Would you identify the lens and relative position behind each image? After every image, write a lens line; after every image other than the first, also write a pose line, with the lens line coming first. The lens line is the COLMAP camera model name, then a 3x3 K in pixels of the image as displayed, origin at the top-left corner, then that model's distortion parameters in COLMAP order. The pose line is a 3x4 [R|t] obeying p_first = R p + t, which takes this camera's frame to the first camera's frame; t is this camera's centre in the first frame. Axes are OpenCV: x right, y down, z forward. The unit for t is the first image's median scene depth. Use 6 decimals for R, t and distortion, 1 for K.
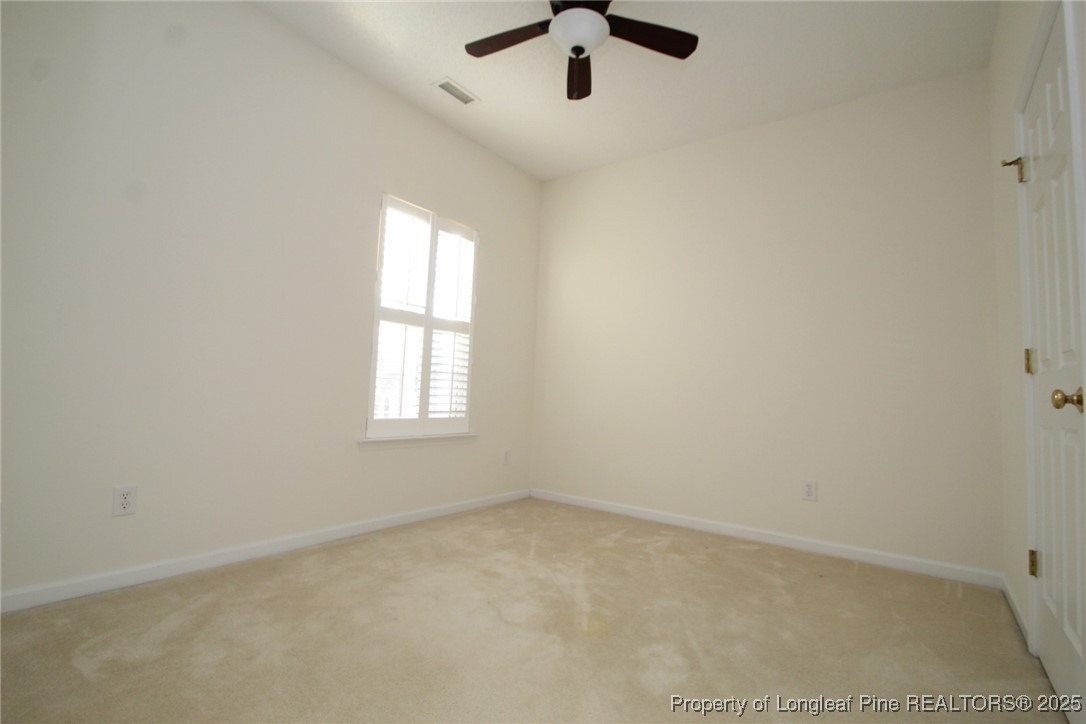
lens RADIAL K [[505.8, 0, 543.2], [0, 505.8, 356.7], [0, 0, 1]] dist [0.002112, -0.008944]
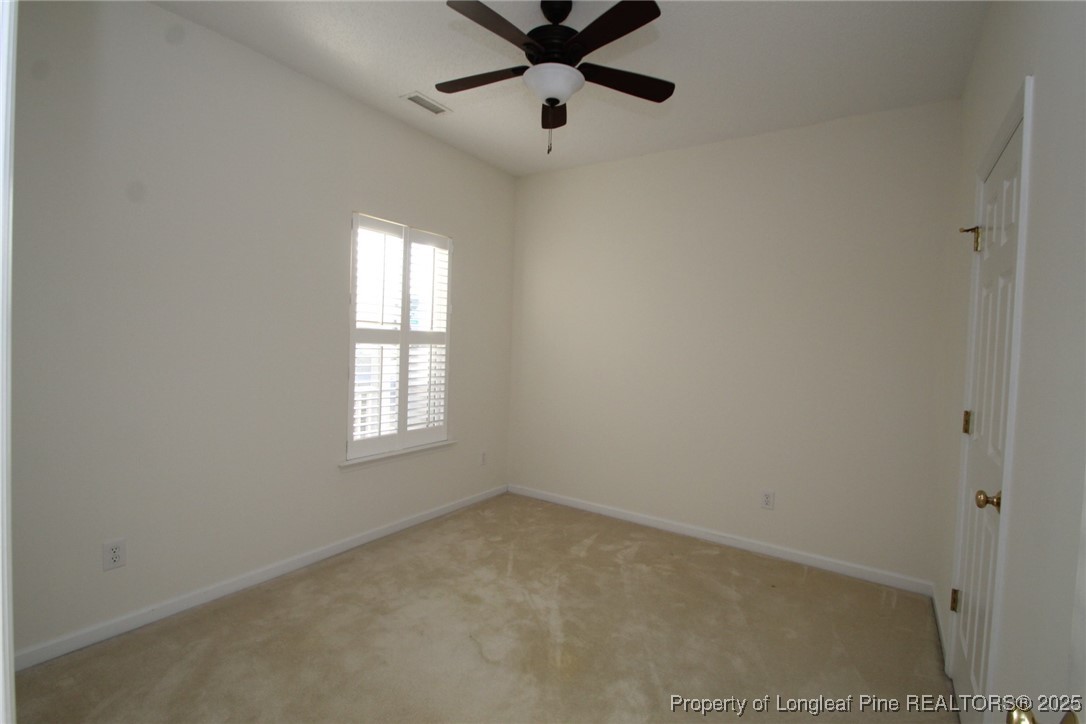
lens RADIAL K [[505.8, 0, 543.2], [0, 505.8, 356.7], [0, 0, 1]] dist [0.002112, -0.008944]
pose [[0.998904, -0.007213, 0.046242, 0.002273], [0.002171, 0.994131, 0.108163, -0.194534], [-0.046750, -0.107944, 0.993057, -0.017837]]
